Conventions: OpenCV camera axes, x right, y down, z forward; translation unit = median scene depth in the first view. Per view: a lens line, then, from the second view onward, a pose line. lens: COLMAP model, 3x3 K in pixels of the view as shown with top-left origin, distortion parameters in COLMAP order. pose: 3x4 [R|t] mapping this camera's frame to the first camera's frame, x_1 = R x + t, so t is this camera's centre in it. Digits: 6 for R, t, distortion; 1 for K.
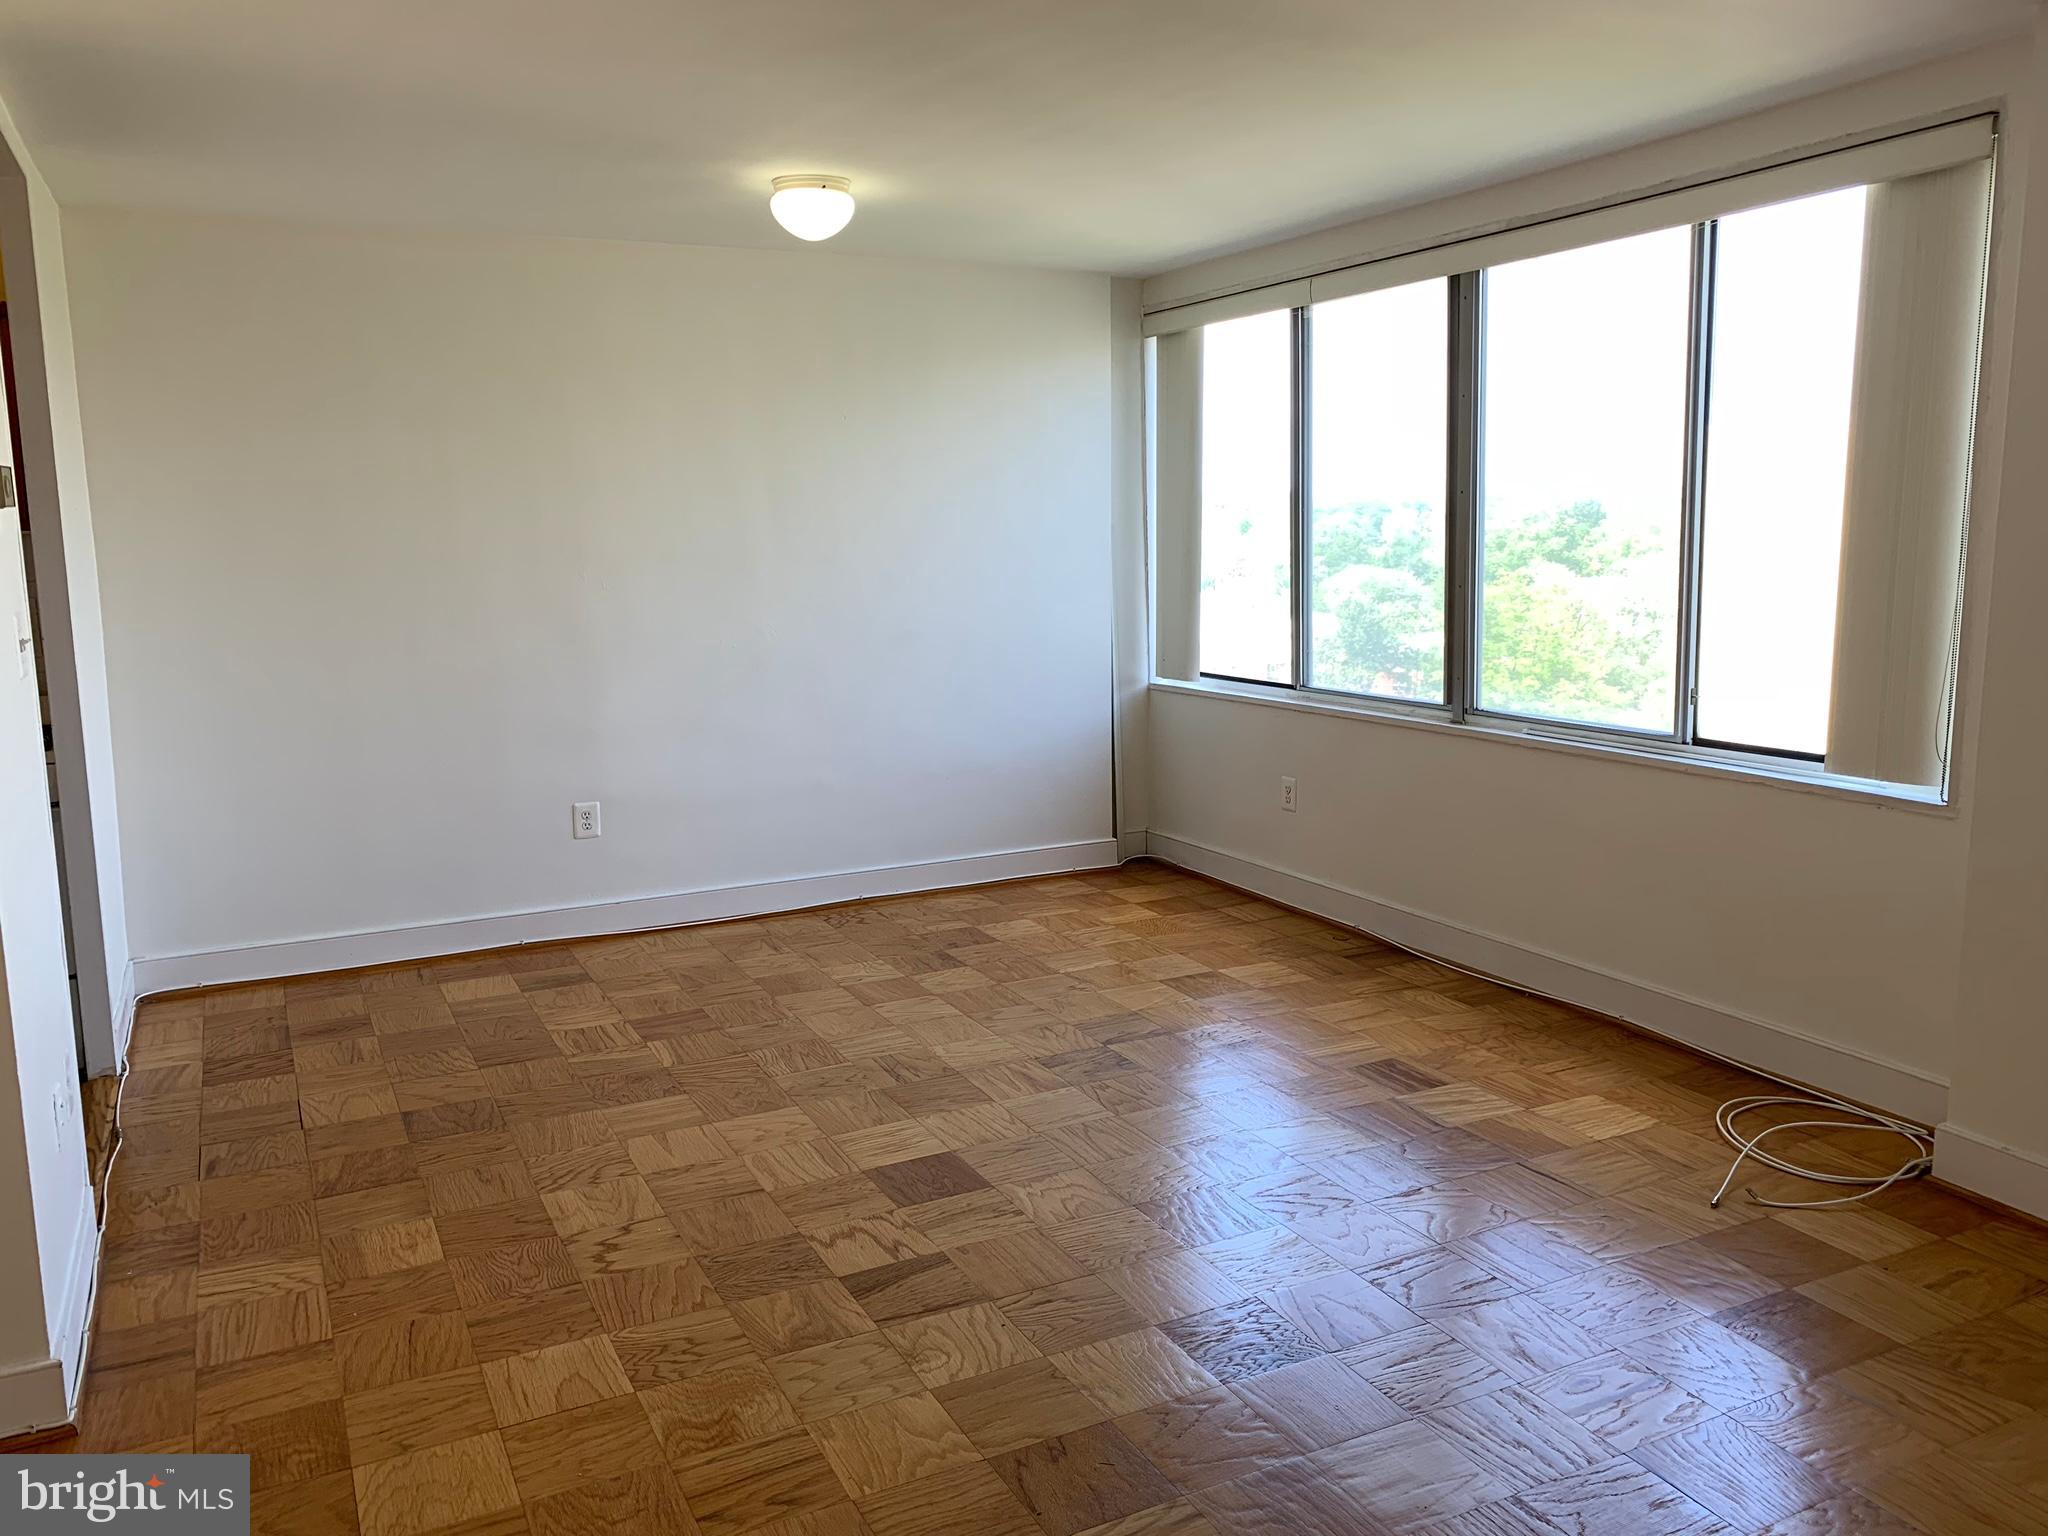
lens RADIAL K [[1596.8, 0, 1015.5], [0, 1596.8, 767.4], [0, 0, 1]] dist [0.029296, -0.001513]
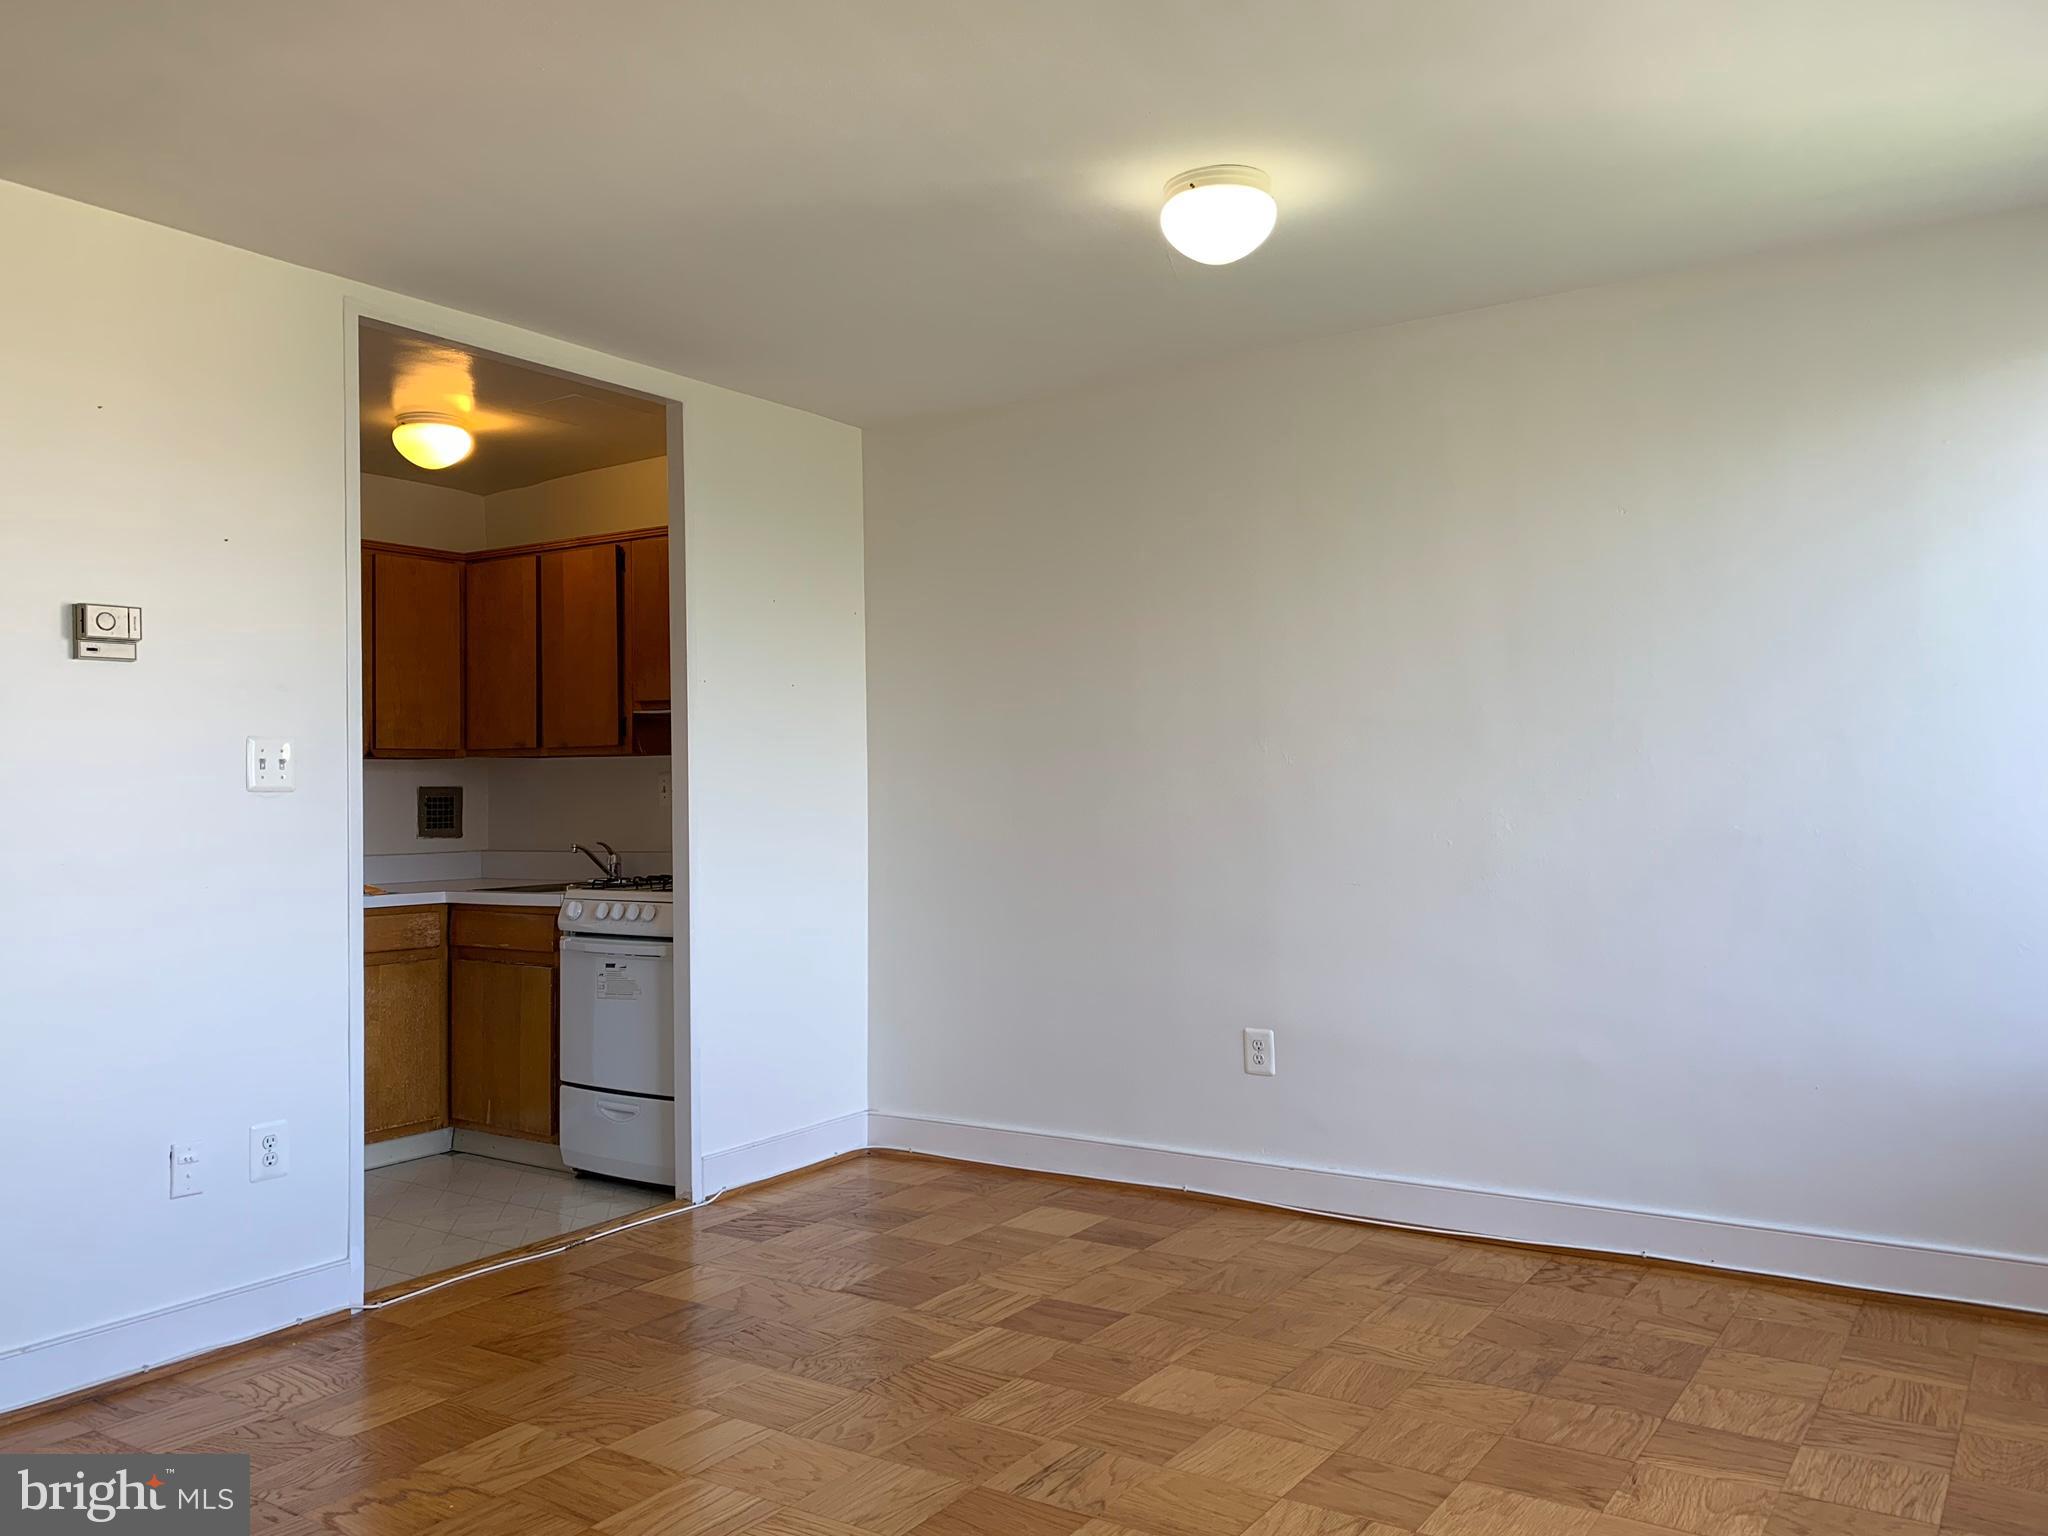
lens RADIAL K [[1596.8, 0, 1017.8], [0, 1596.8, 759.7], [0, 0, 1]] dist [0.029296, -0.001513]
pose [[0.455494, -0.022042, -0.889966, 0.449613], [-0.124666, 0.988264, -0.088282, -0.029518], [0.881467, 0.151160, 0.447400, 0.602936]]
